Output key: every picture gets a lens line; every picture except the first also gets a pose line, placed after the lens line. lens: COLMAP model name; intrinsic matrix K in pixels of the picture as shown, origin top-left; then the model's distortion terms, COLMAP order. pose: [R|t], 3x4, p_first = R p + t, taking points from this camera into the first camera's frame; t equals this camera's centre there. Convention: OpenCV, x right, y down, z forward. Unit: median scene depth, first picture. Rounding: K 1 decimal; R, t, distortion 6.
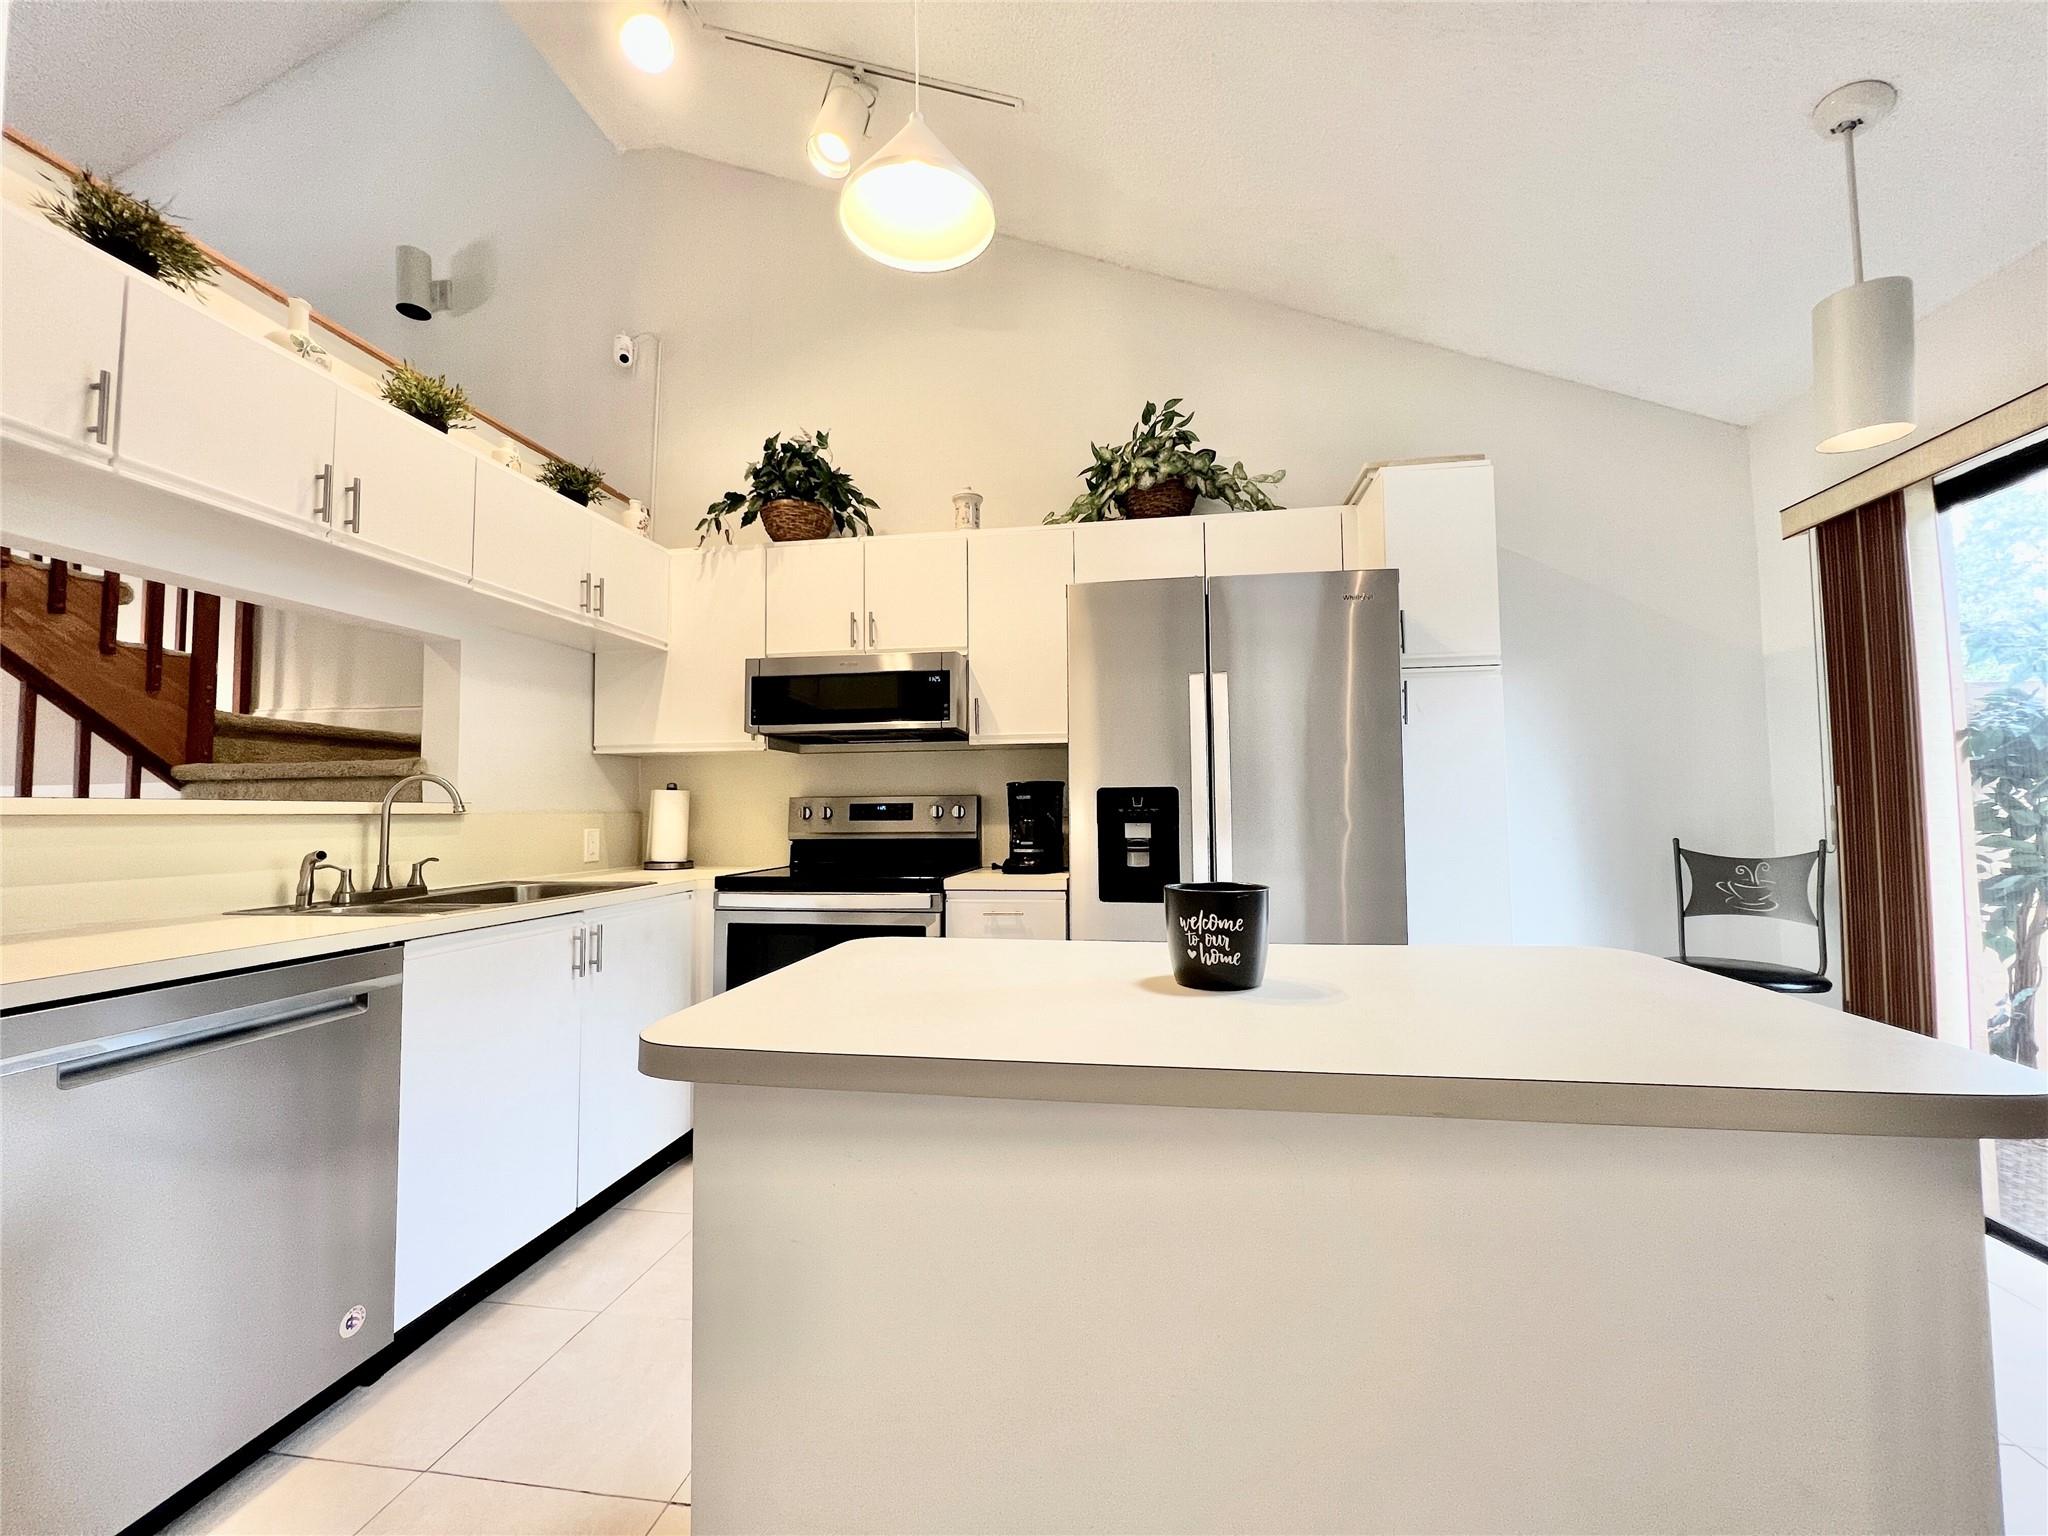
lens RADIAL K [[823.7, 0, 1026.2], [0, 823.7, 771.4], [0, 0, 1]] dist [0.000157, -0.000418]
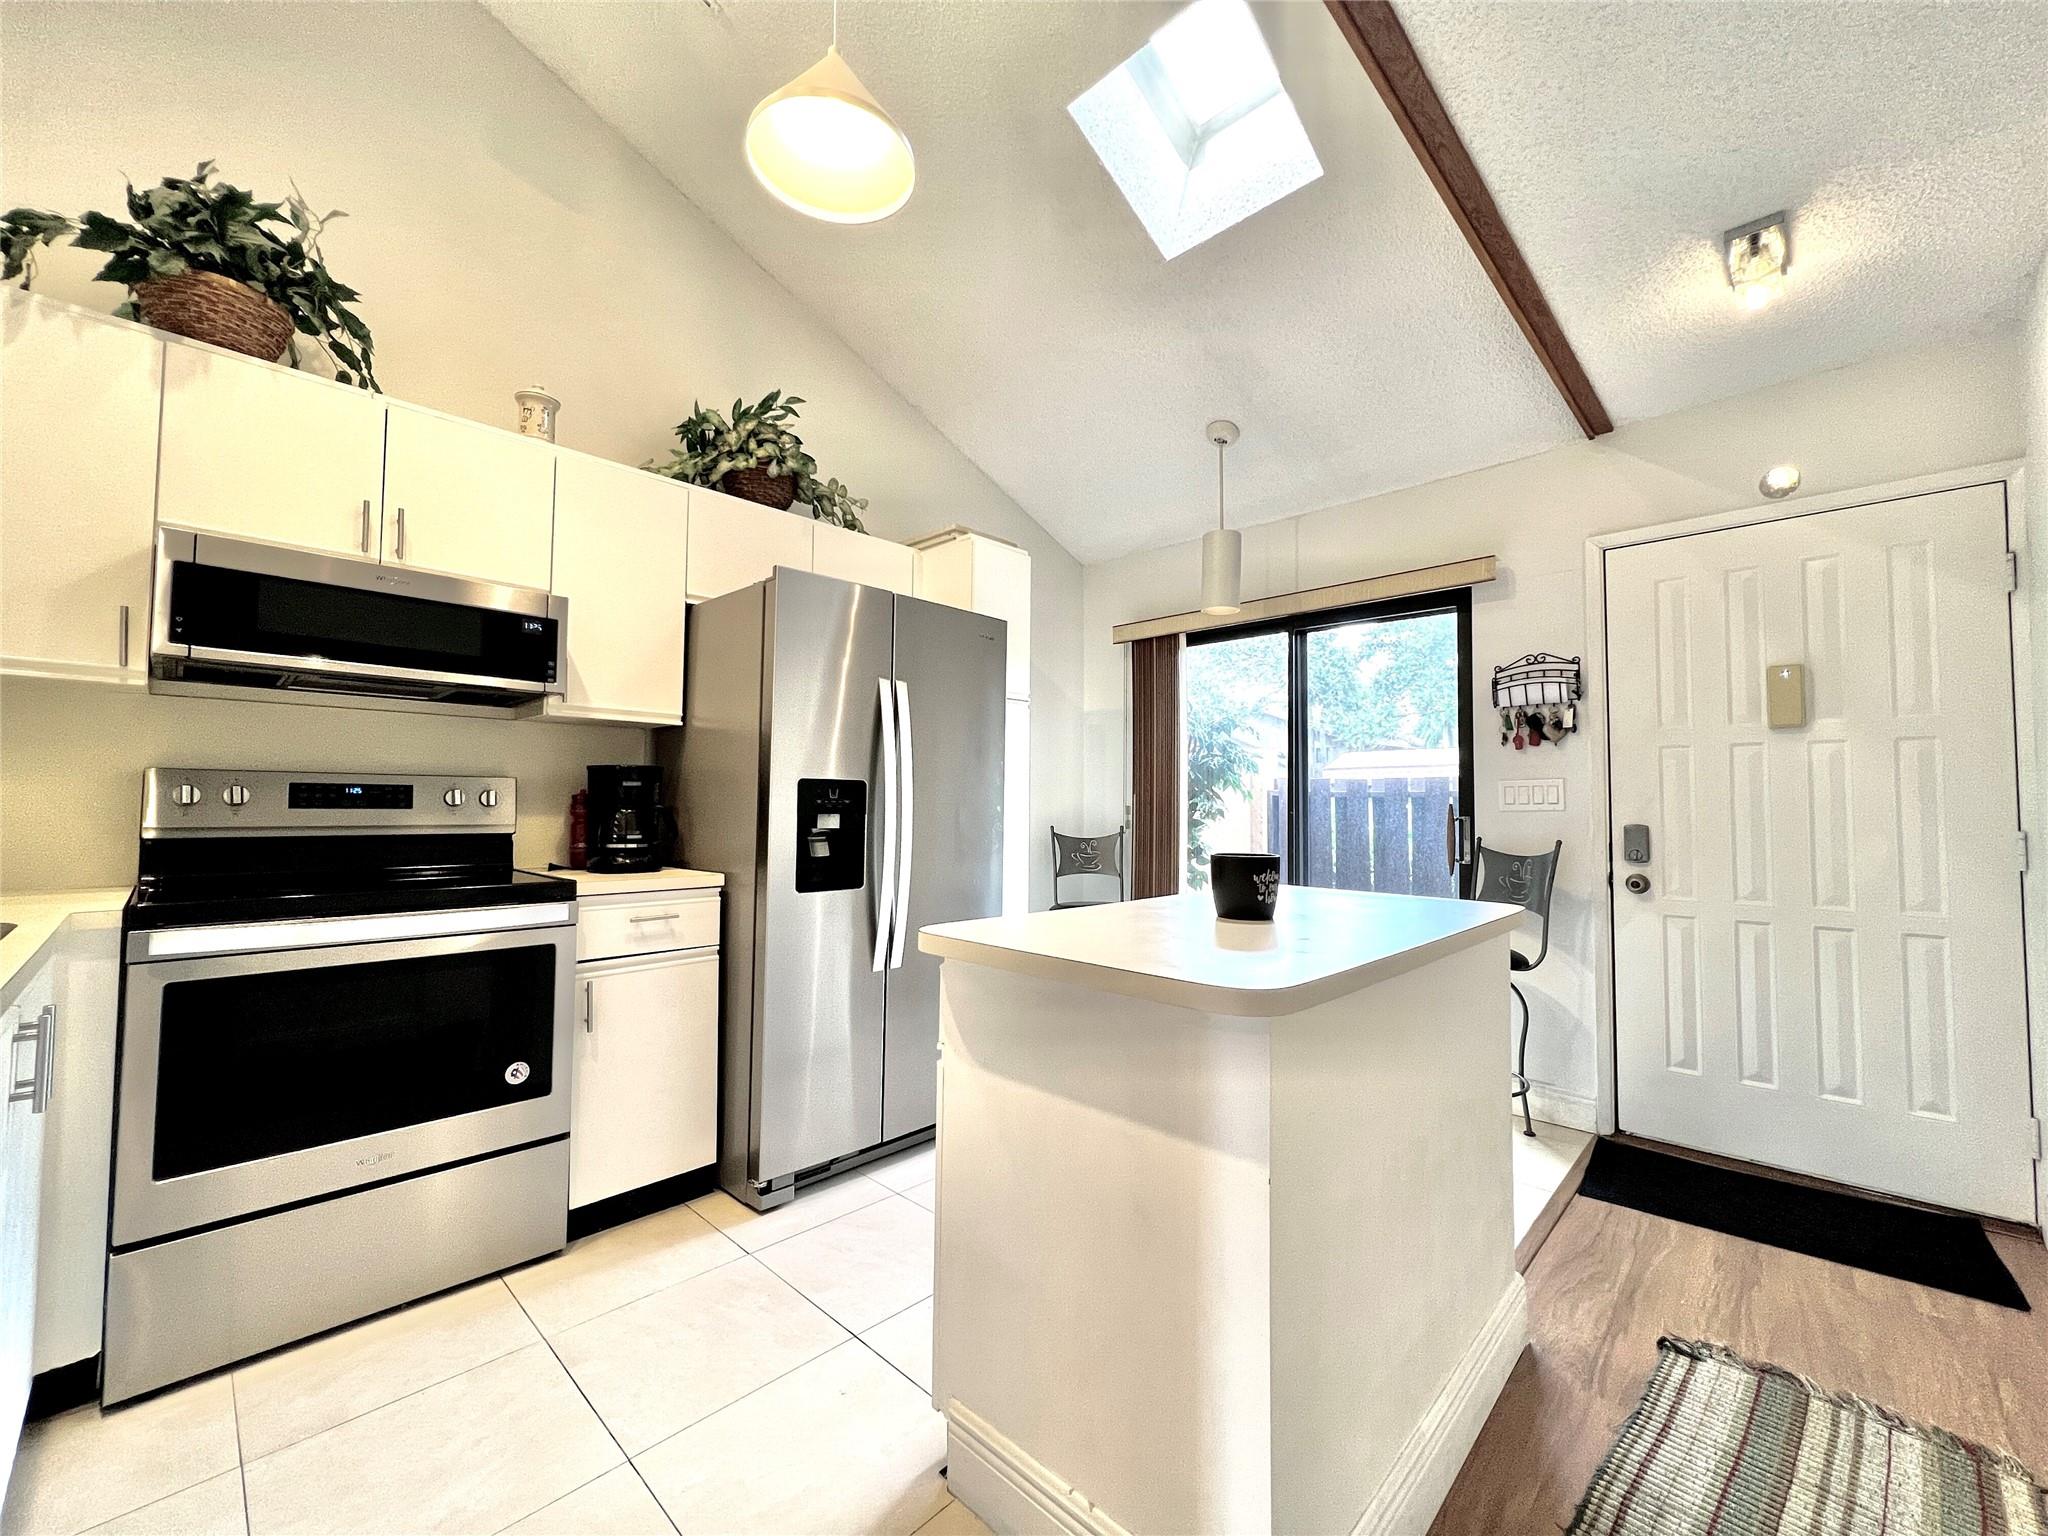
lens RADIAL K [[823.7, 0, 1026.8], [0, 823.7, 770.0], [0, 0, 1]] dist [0.000157, -0.000418]
pose [[0.571957, 0.048657, 0.818840, -0.477387], [-0.053157, 0.998339, -0.022193, 0.014652], [-0.818560, -0.030834, 0.573593, 0.174266]]
